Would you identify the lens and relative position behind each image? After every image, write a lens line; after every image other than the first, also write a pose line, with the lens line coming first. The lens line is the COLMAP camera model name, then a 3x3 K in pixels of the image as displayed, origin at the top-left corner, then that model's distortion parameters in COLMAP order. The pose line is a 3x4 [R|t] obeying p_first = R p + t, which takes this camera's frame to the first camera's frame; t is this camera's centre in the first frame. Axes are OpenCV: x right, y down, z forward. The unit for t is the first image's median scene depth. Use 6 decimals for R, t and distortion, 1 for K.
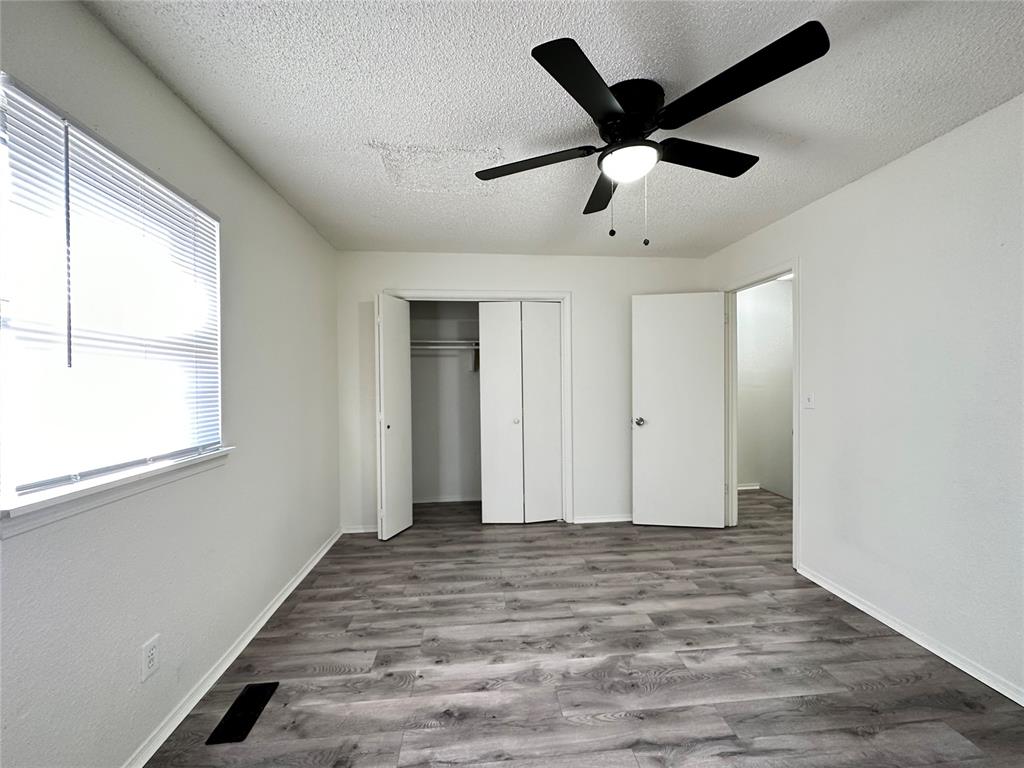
lens RADIAL K [[406.5, 0, 510.5], [0, 406.5, 383.0], [0, 0, 1]] dist [0.003214, 0.000383]
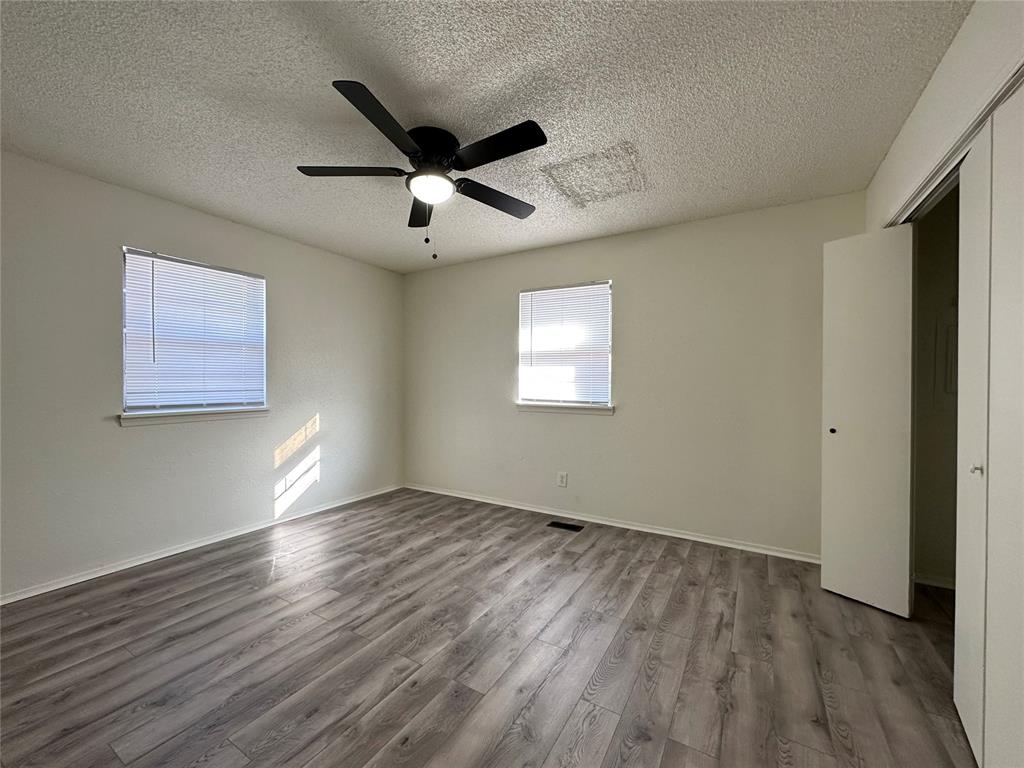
lens RADIAL K [[406.5, 0, 510.1], [0, 406.5, 383.8], [0, 0, 1]] dist [0.003214, 0.000383]
pose [[-0.590283, 0.007493, -0.807162, 0.937181], [-0.003149, 0.999928, 0.011585, 0.038553], [0.807190, 0.009381, -0.590217, 1.566043]]
